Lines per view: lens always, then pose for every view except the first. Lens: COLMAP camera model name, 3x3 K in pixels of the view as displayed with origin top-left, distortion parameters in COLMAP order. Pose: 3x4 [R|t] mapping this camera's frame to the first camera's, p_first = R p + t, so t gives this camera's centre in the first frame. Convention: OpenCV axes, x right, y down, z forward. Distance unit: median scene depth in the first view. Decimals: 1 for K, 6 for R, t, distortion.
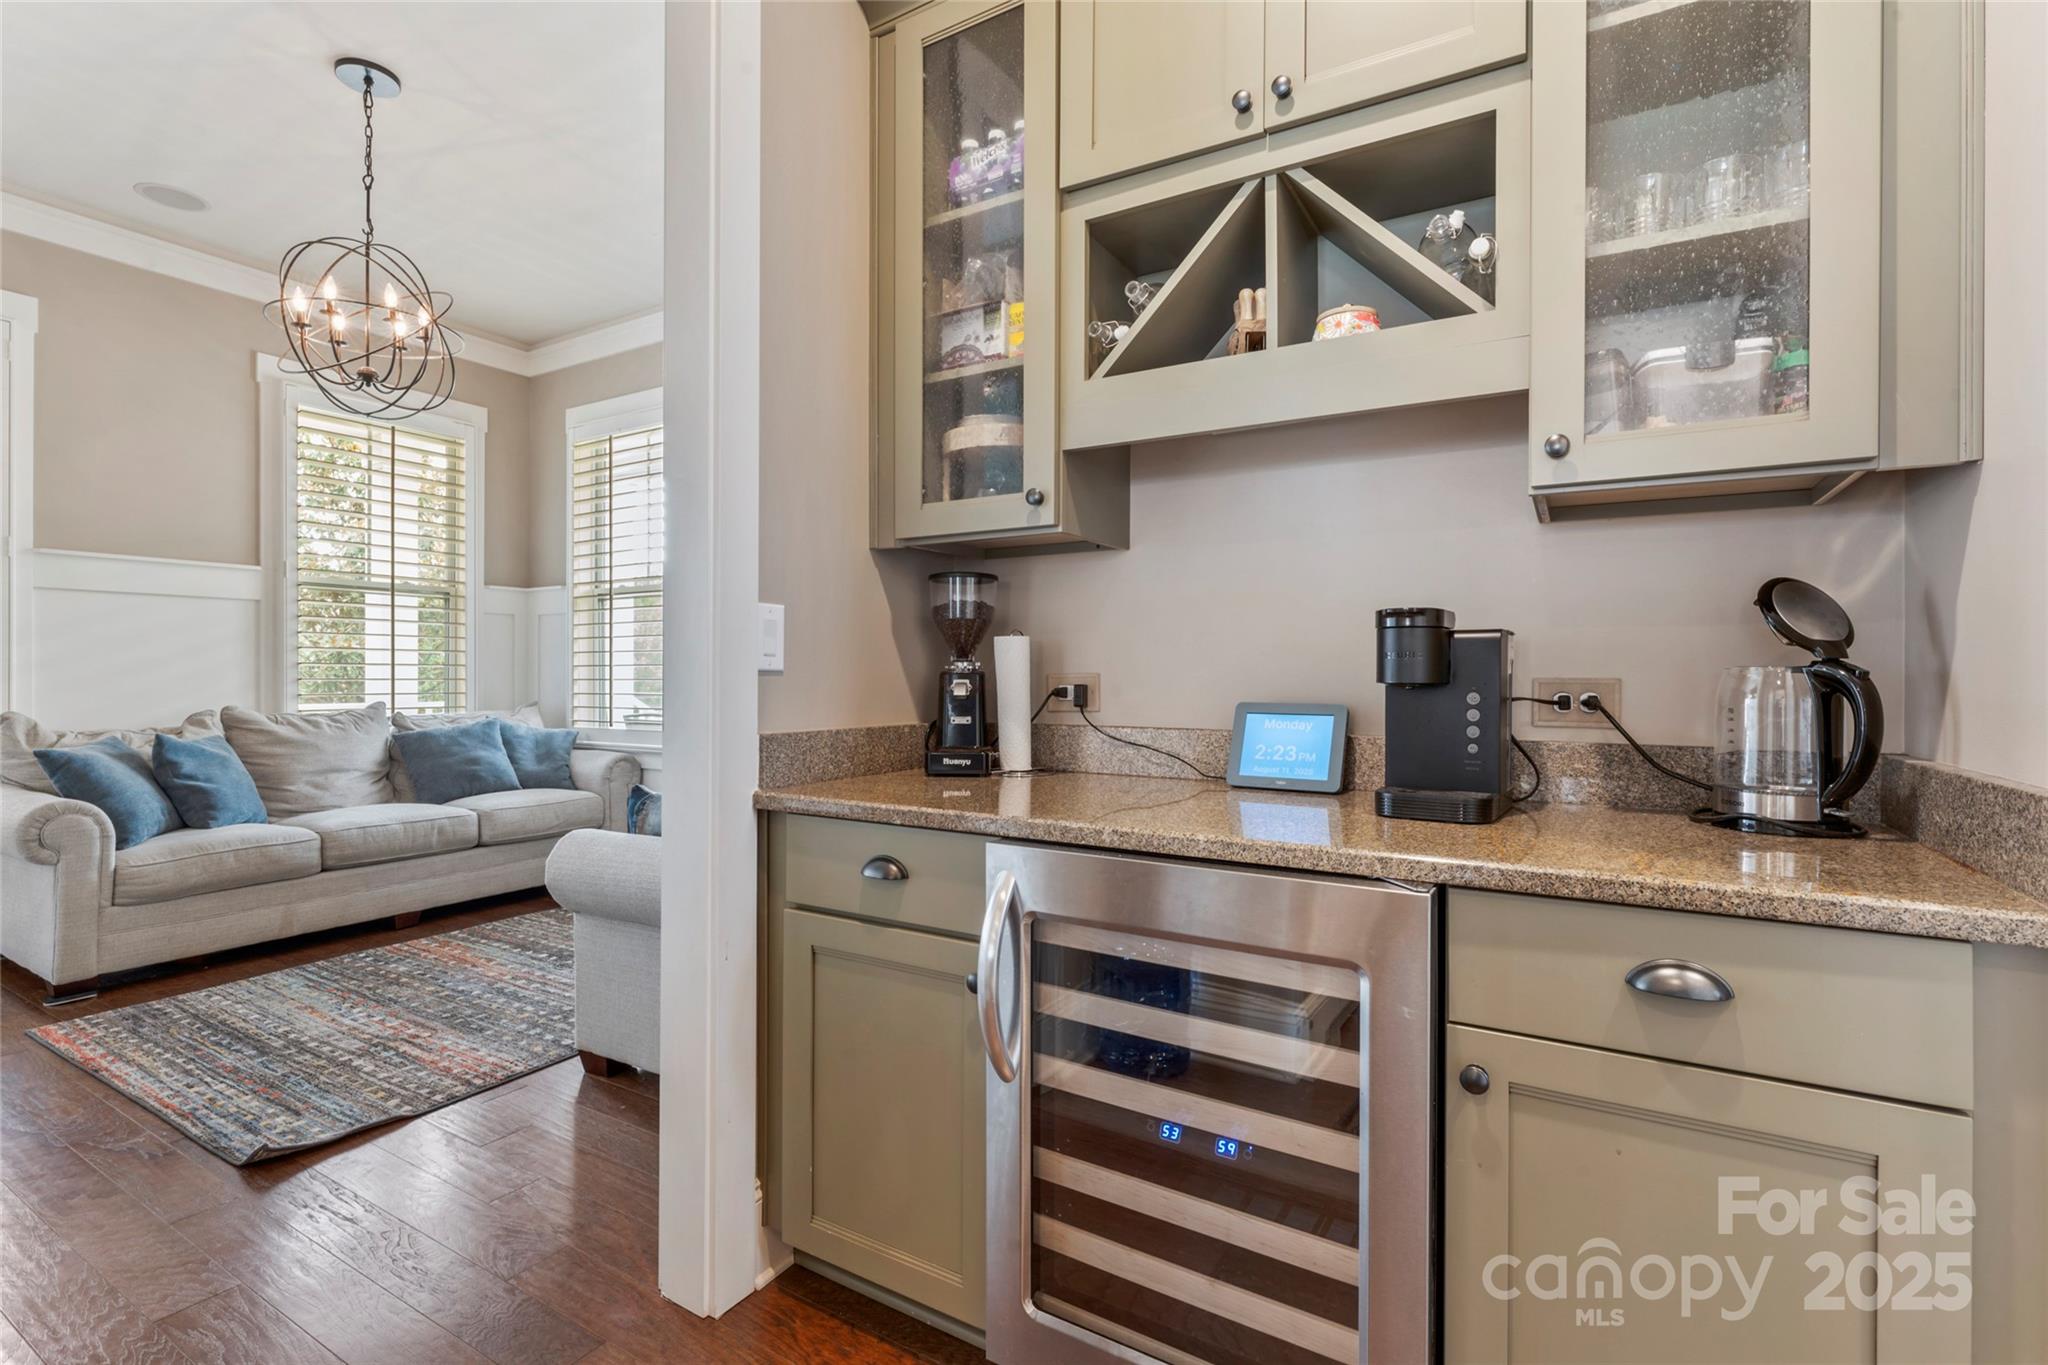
lens RADIAL K [[944.1, 0, 1018.6], [0, 944.1, 678.6], [0, 0, 1]] dist [-0.000274, -0.000874]
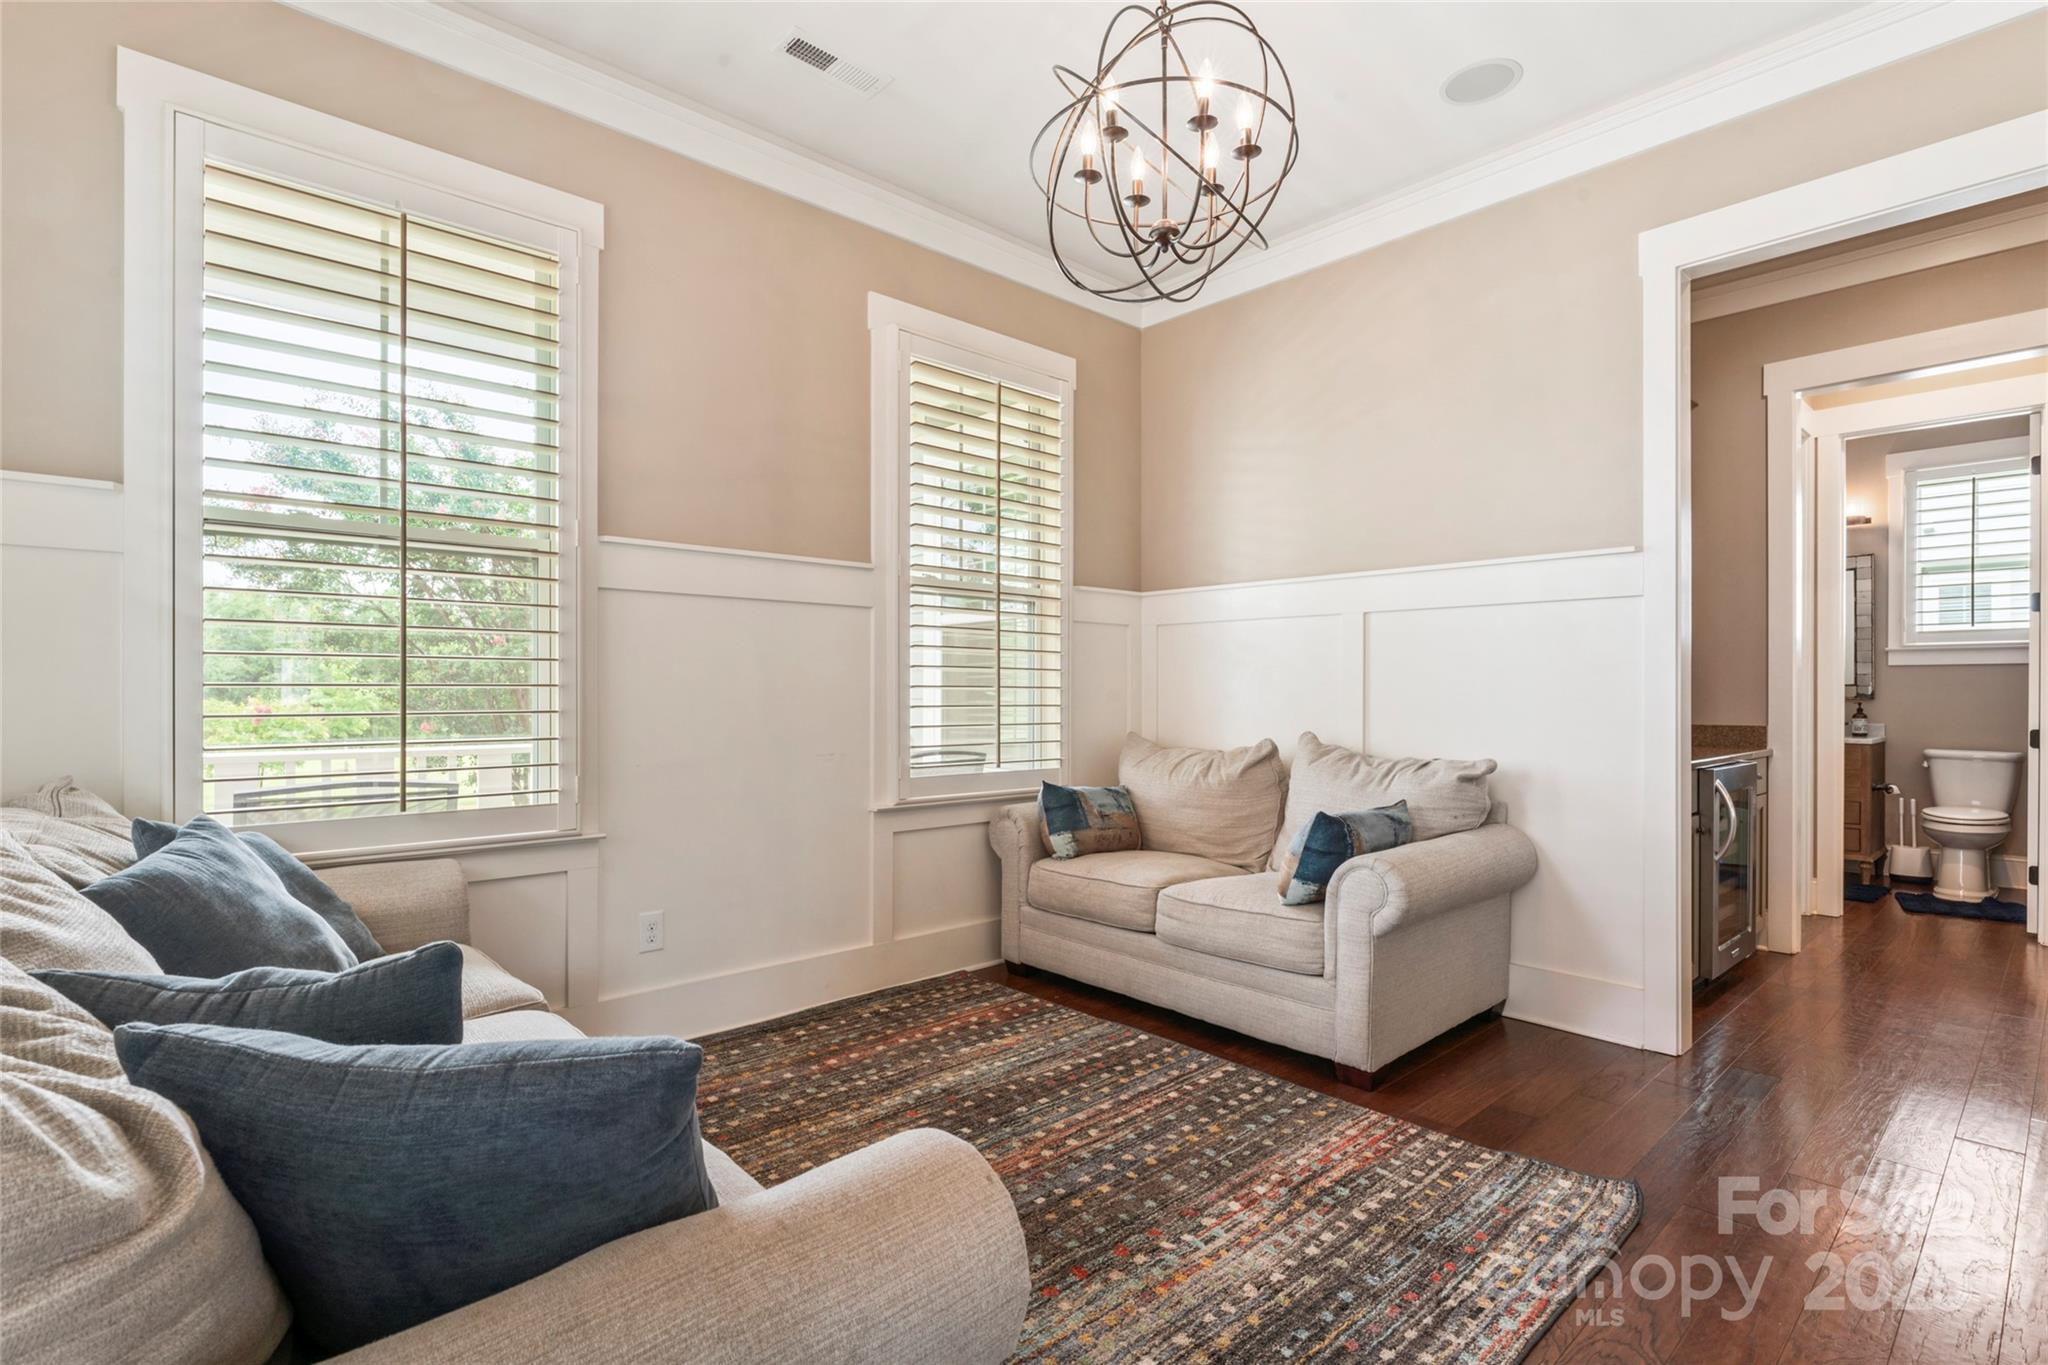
lens RADIAL K [[958.9, 0, 1002.8], [0, 958.9, 690.9], [0, 0, 1]] dist [0.001577, 0.000450]
pose [[0.296462, -0.000910, 0.955044, -1.486075], [0.002660, 0.999996, 0.000127, -0.023158], [-0.955041, 0.002502, 0.296464, 1.006467]]
